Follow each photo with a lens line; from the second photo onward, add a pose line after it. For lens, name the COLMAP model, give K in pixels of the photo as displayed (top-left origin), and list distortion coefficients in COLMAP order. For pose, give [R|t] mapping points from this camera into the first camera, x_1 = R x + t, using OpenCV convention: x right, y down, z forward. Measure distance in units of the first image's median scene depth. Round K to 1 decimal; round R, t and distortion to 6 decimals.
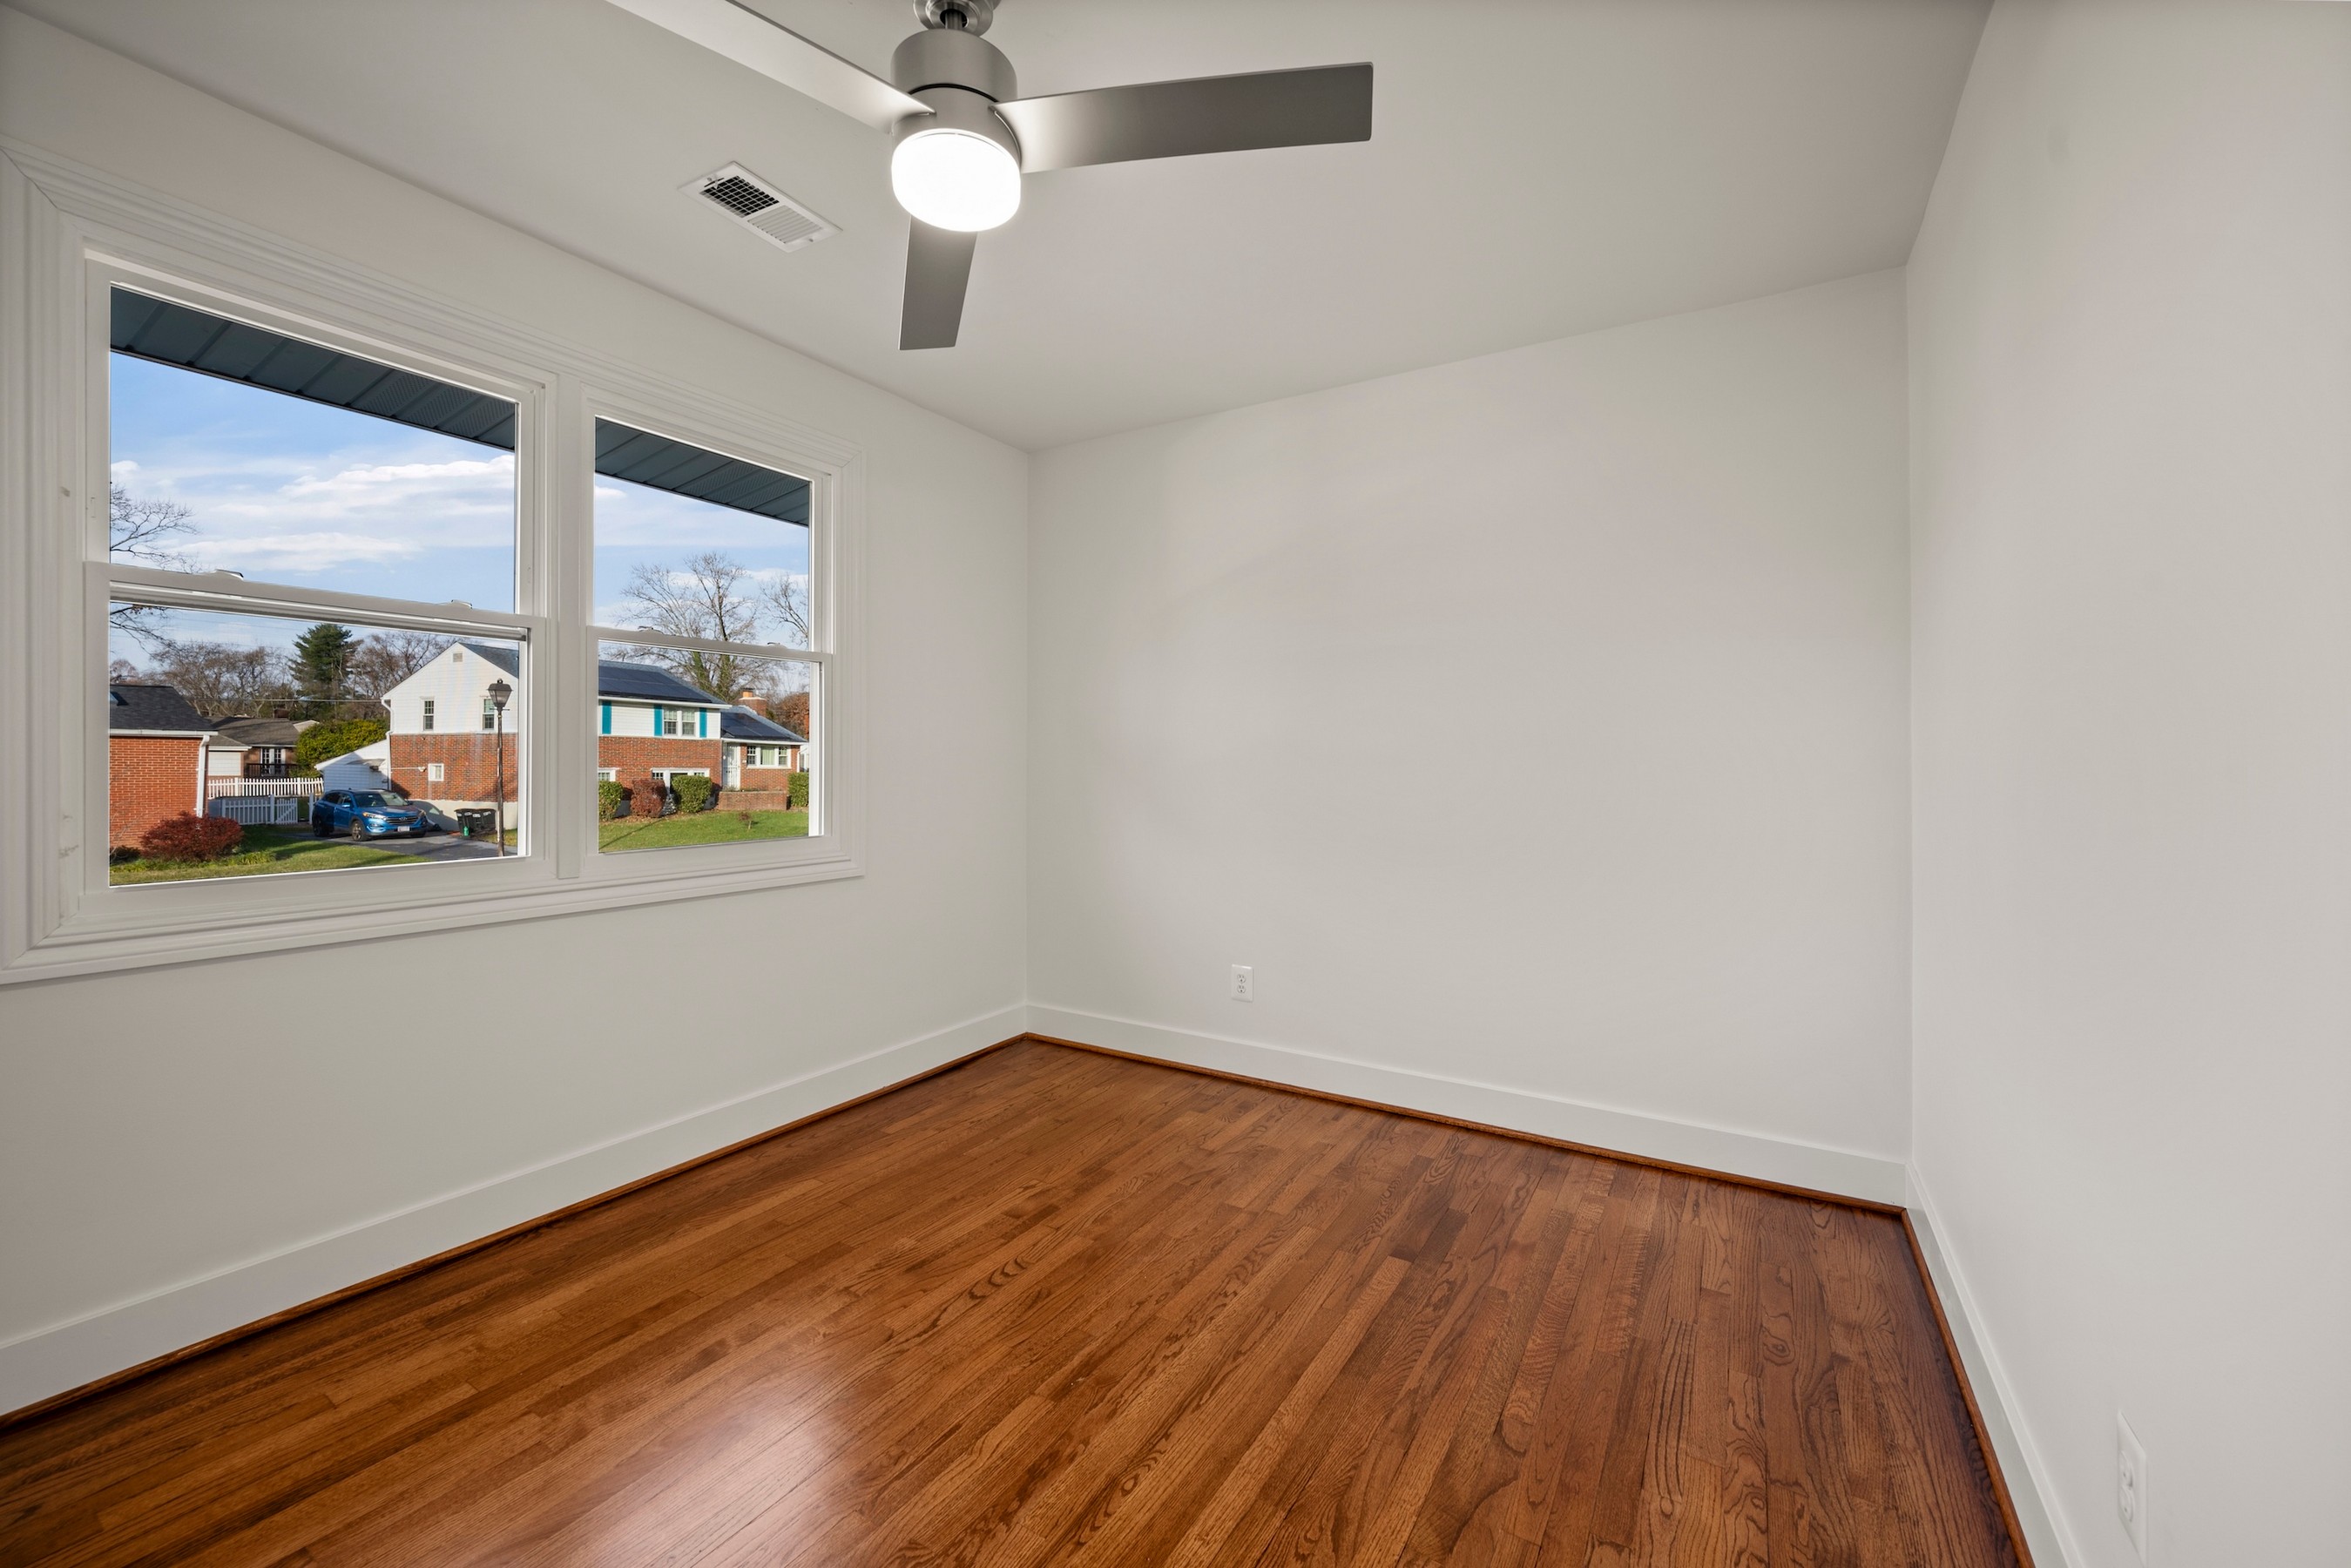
lens RADIAL K [[918.9, 0, 1175.9], [0, 918.9, 772.4], [0, 0, 1]] dist [0.000680, -0.000982]
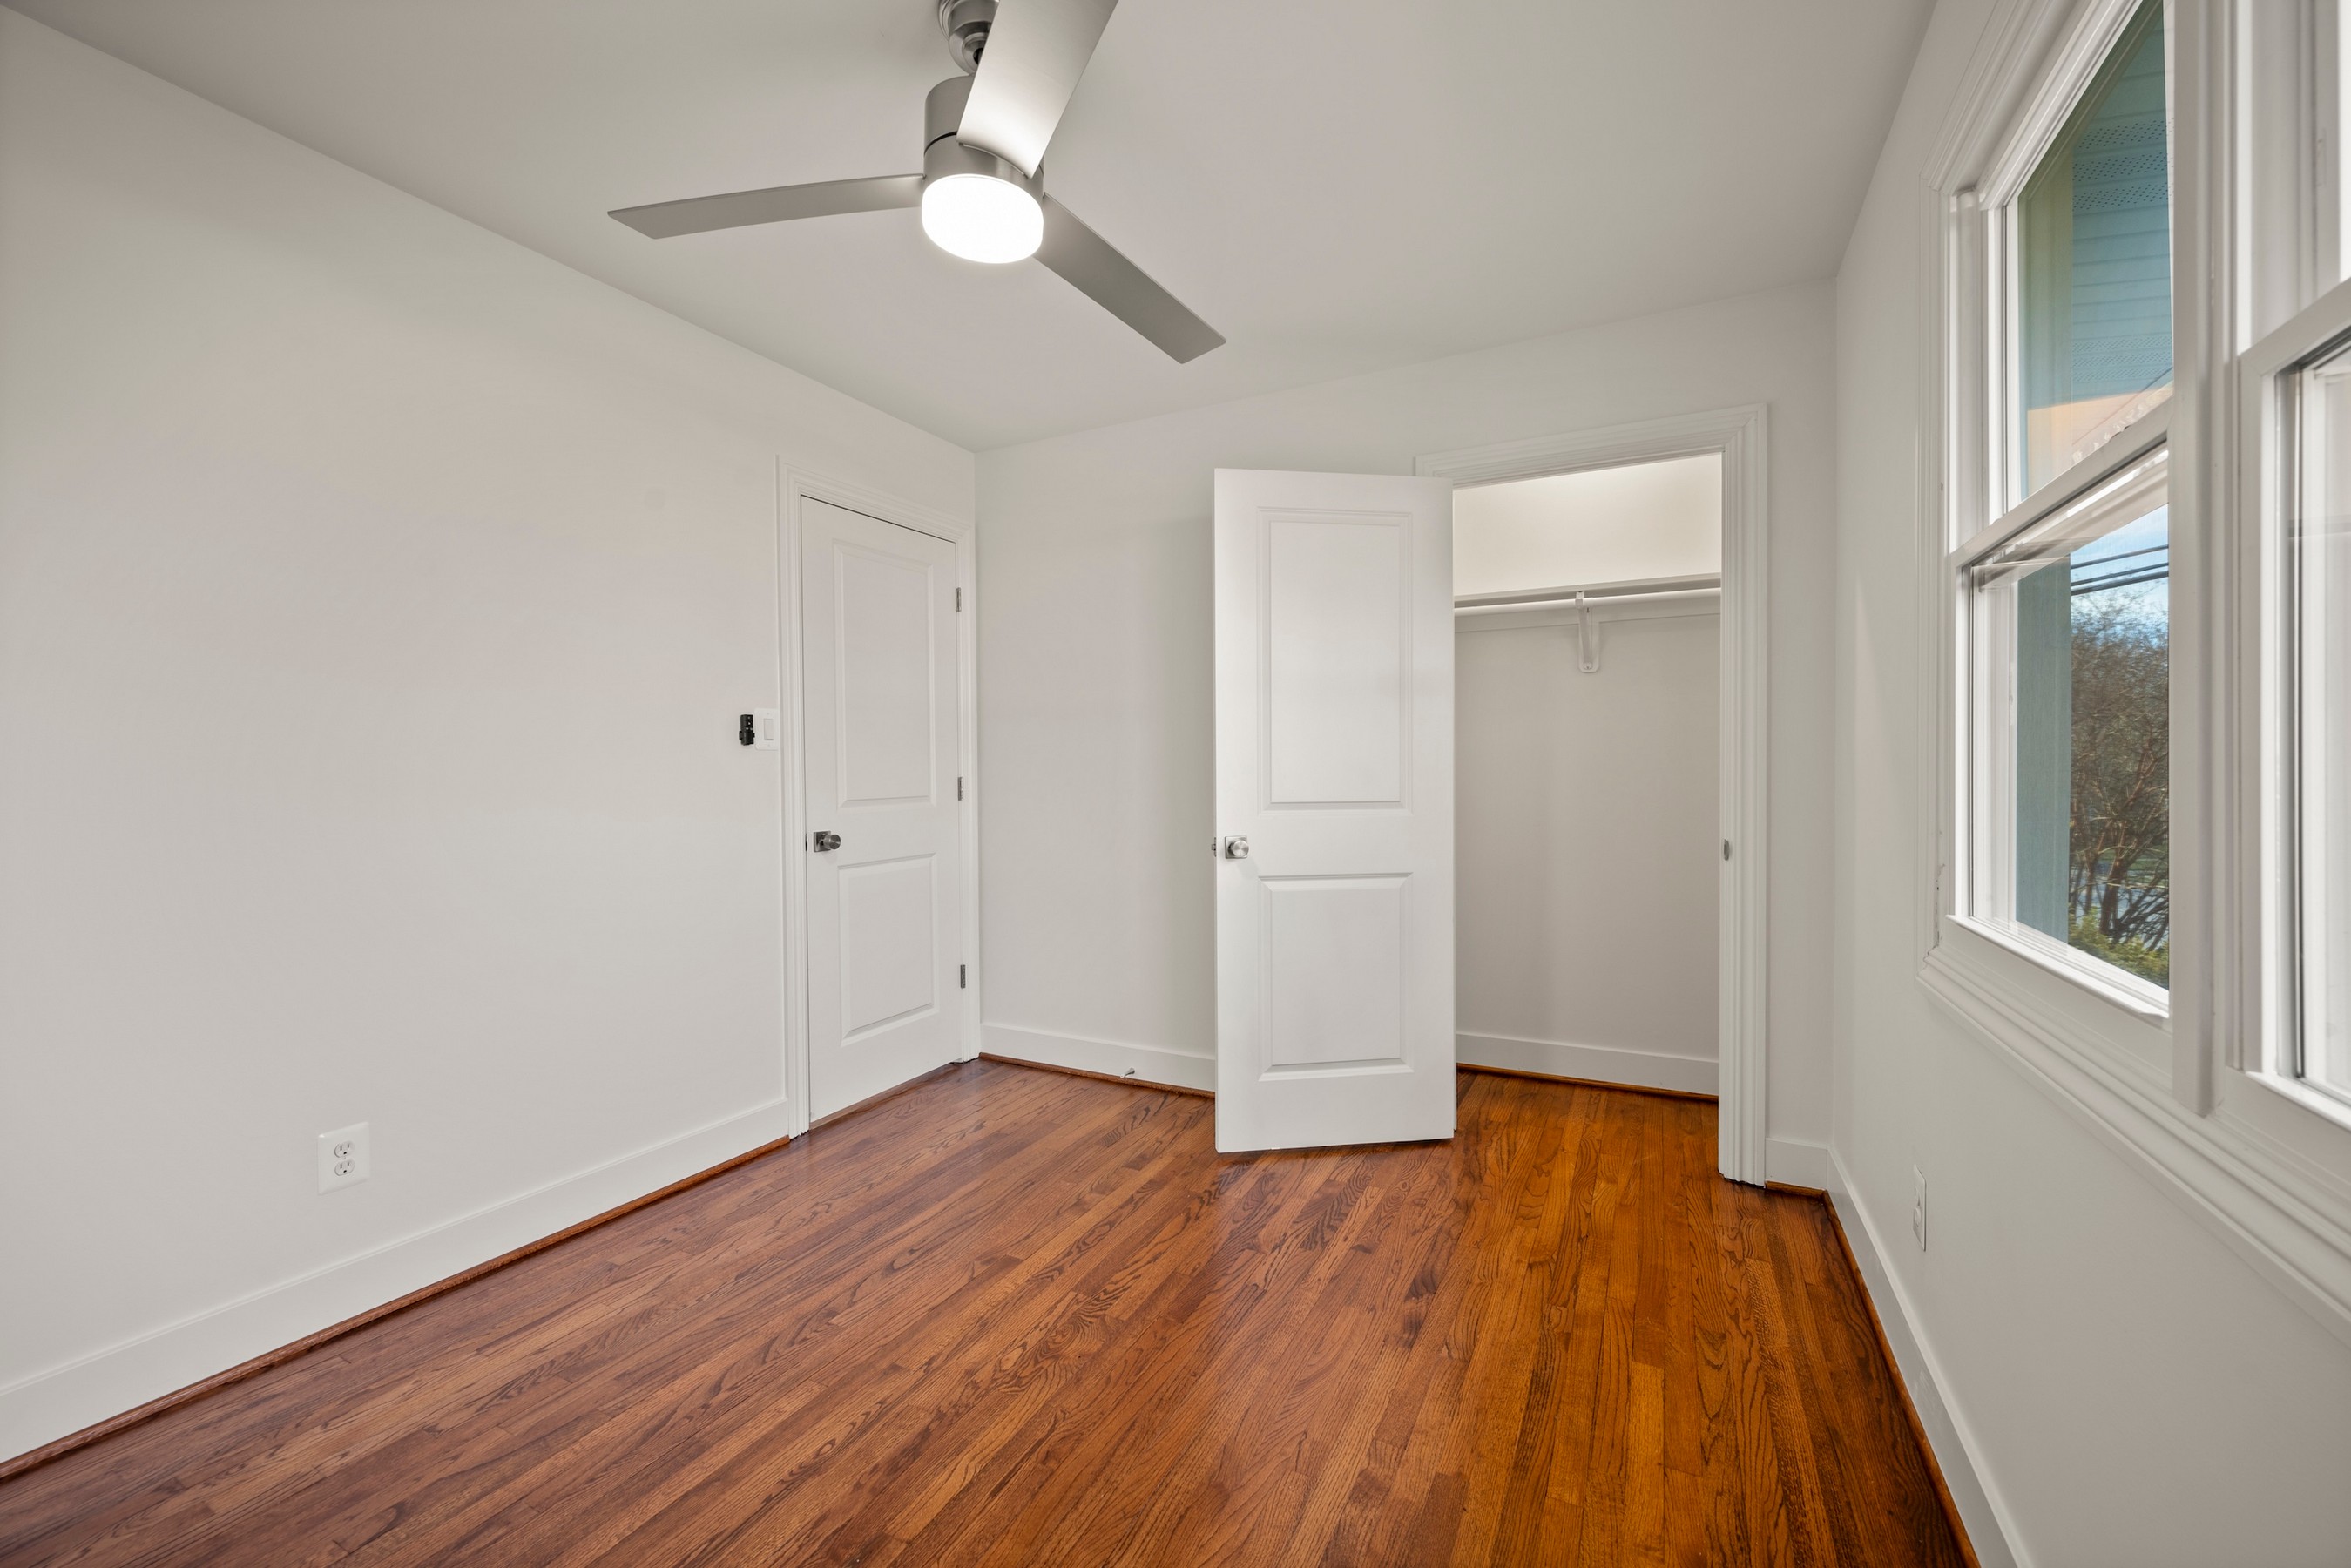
lens RADIAL K [[918.9, 0, 1168.2], [0, 918.9, 785.7], [0, 0, 1]] dist [0.000680, -0.000982]
pose [[-0.997983, 0.000596, -0.063477, -0.367427], [-0.000778, 0.999766, 0.021630, -0.028782], [0.063475, 0.021636, -0.997749, 1.991581]]
